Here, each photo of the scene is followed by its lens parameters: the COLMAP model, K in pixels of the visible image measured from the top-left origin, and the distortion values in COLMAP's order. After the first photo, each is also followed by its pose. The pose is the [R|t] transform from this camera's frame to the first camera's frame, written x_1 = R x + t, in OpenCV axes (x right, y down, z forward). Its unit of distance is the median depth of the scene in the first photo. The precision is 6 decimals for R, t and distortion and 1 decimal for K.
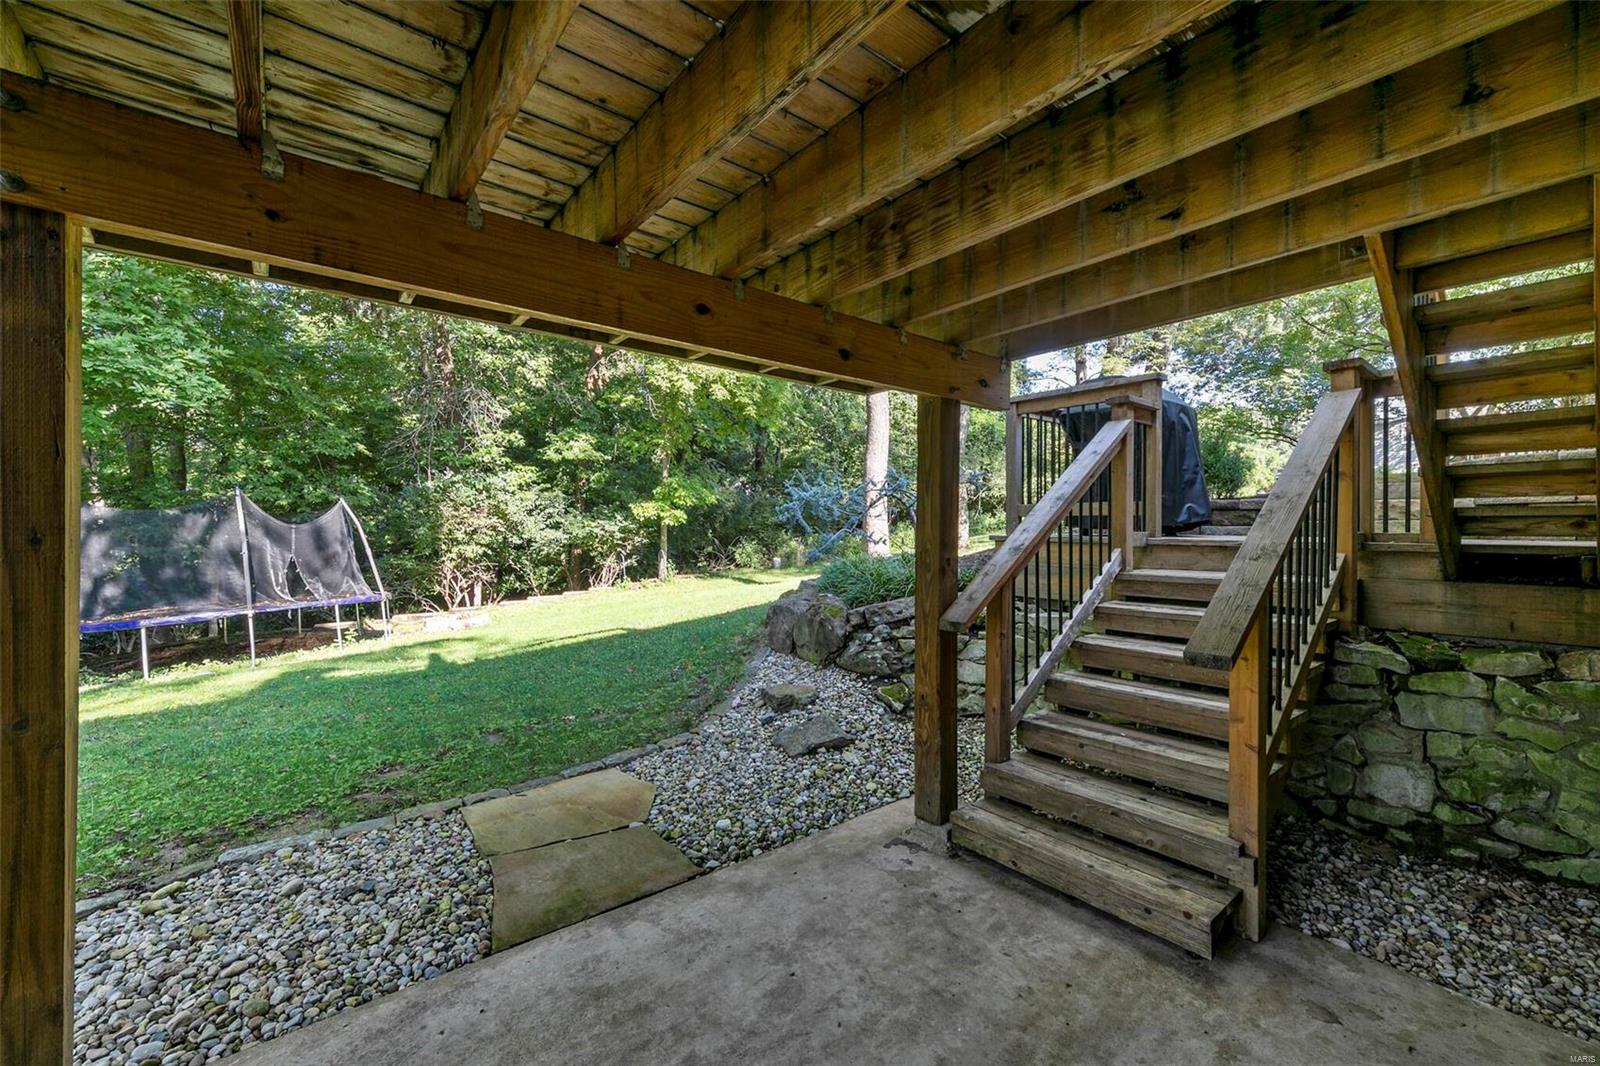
lens RADIAL K [[644.3, 0, 800.0], [0, 644.3, 533.0], [0, 0, 1]] dist [0.000243, 0.000076]
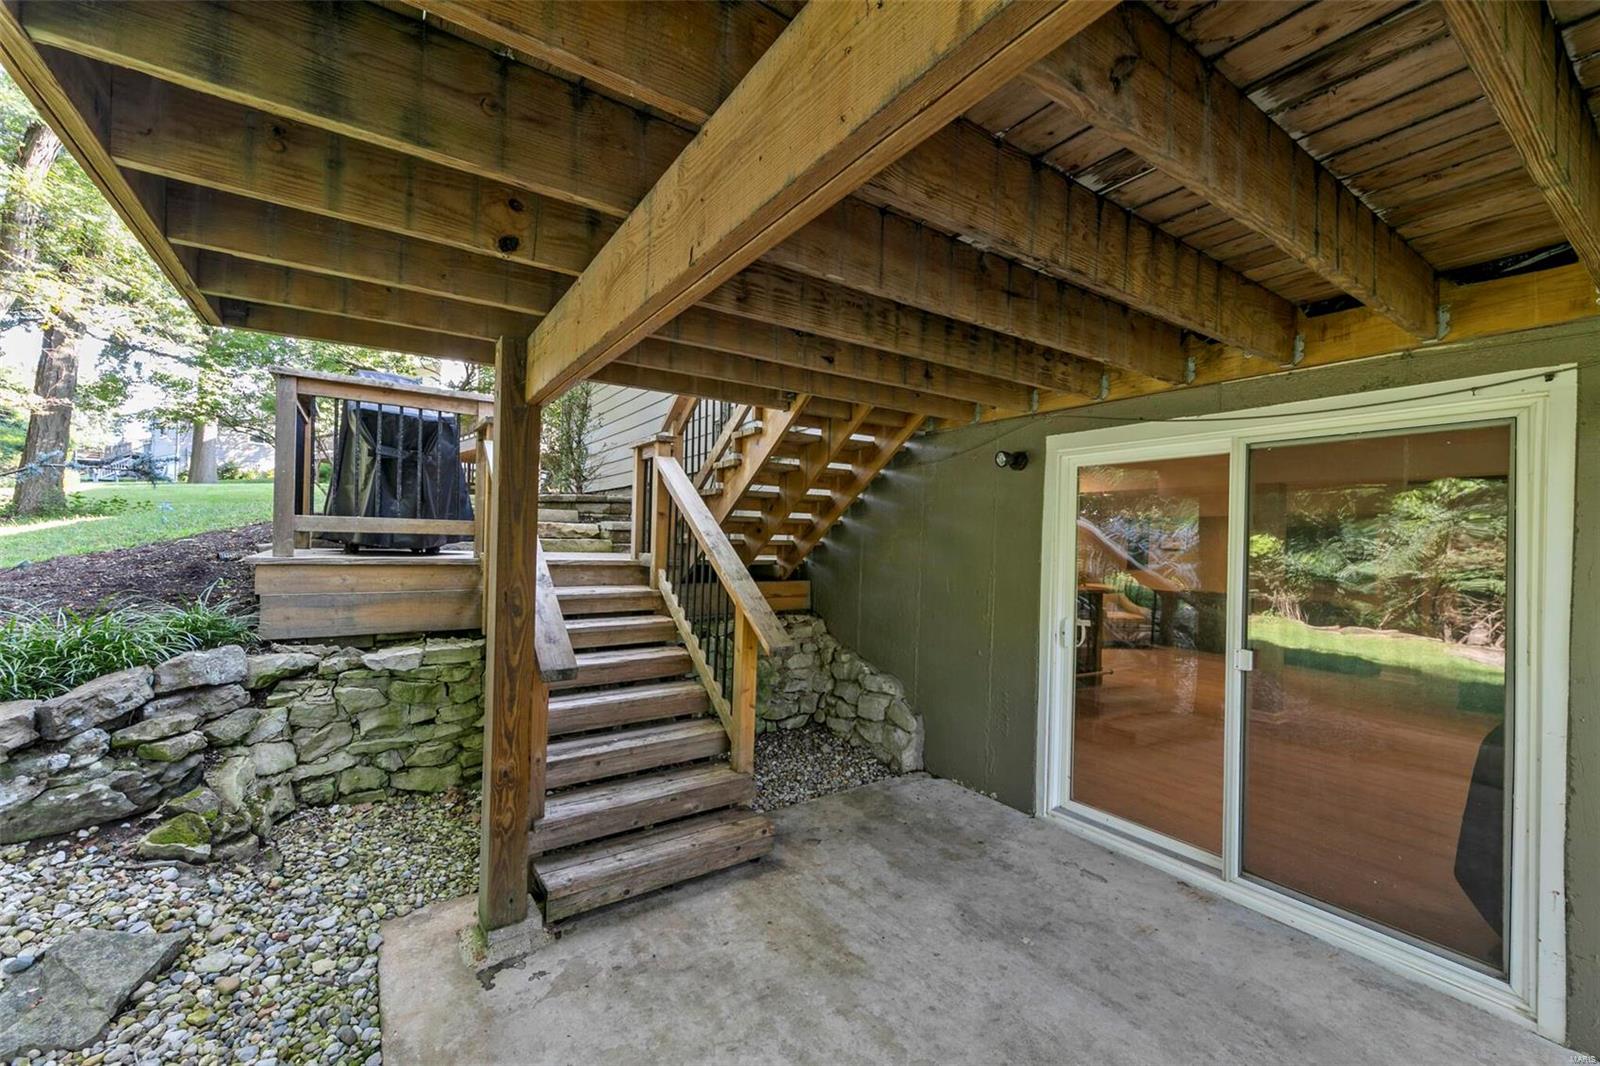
lens RADIAL K [[644.3, 0, 800.0], [0, 644.3, 533.0], [0, 0, 1]] dist [0.000243, 0.000076]
pose [[0.069183, 0.010367, 0.997550, -0.572621], [-0.017236, 0.999809, -0.009196, -0.043546], [-0.997455, -0.016558, 0.069349, 0.564664]]
